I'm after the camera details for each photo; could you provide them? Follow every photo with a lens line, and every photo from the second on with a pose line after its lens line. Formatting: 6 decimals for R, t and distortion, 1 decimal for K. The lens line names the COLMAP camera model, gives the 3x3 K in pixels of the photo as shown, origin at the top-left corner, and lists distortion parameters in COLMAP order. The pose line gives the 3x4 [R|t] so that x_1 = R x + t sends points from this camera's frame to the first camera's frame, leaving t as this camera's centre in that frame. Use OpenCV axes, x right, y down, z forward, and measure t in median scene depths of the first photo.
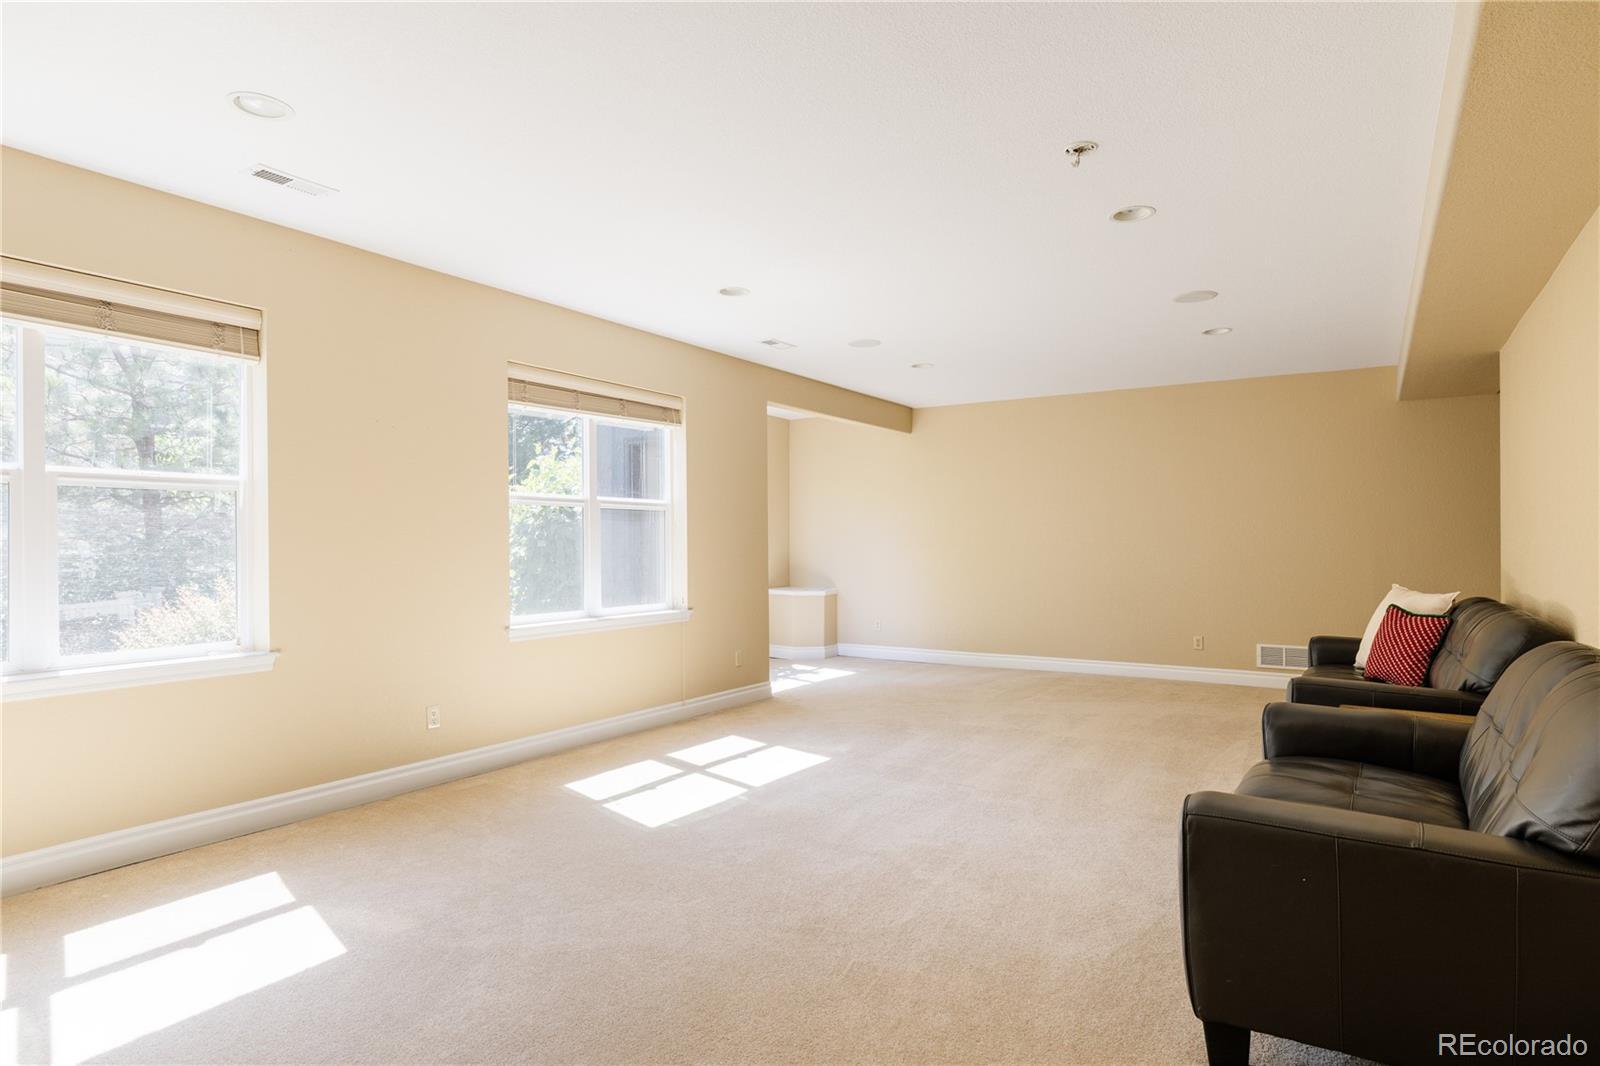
lens RADIAL K [[881.4, 0, 812.1], [0, 881.4, 534.4], [0, 0, 1]] dist [0.001622, 0.000463]
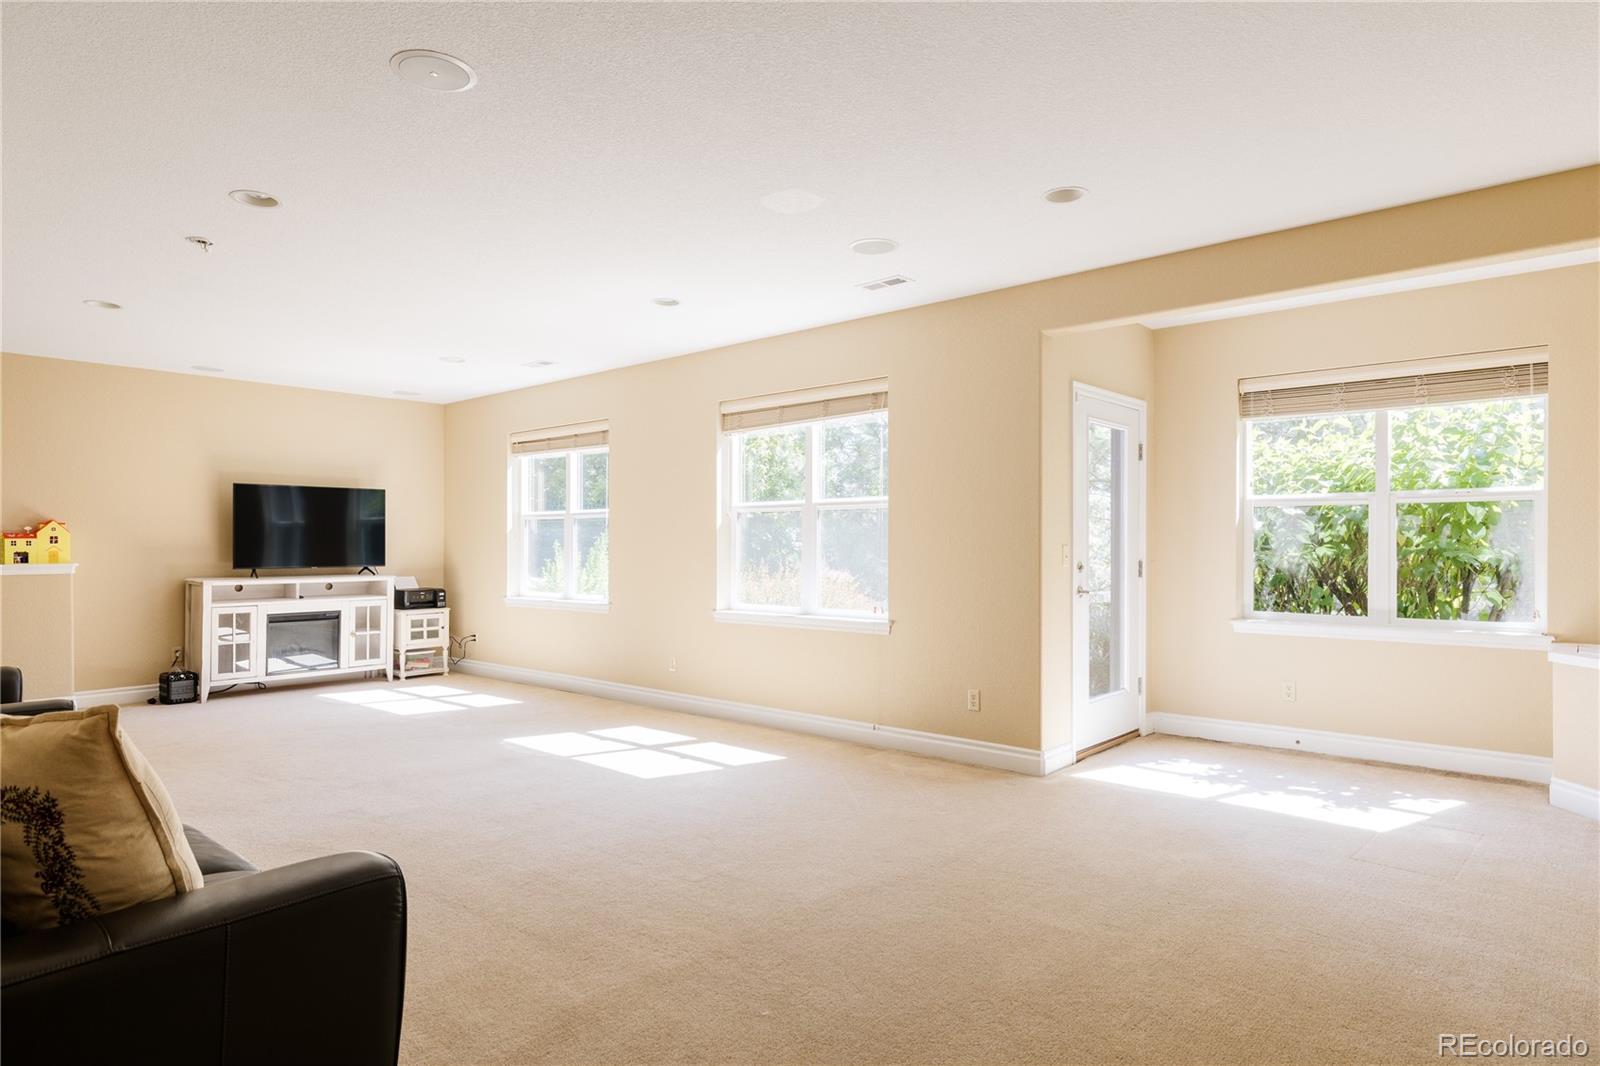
lens RADIAL K [[904.0, 0, 795.1], [0, 904.0, 543.4], [0, 0, 1]] dist [0.000663, -0.001352]
pose [[-0.164228, -0.009482, -0.986377, 0.845455], [-0.003672, 0.999953, -0.009001, 0.020508], [0.986416, 0.002144, -0.164255, 1.191288]]
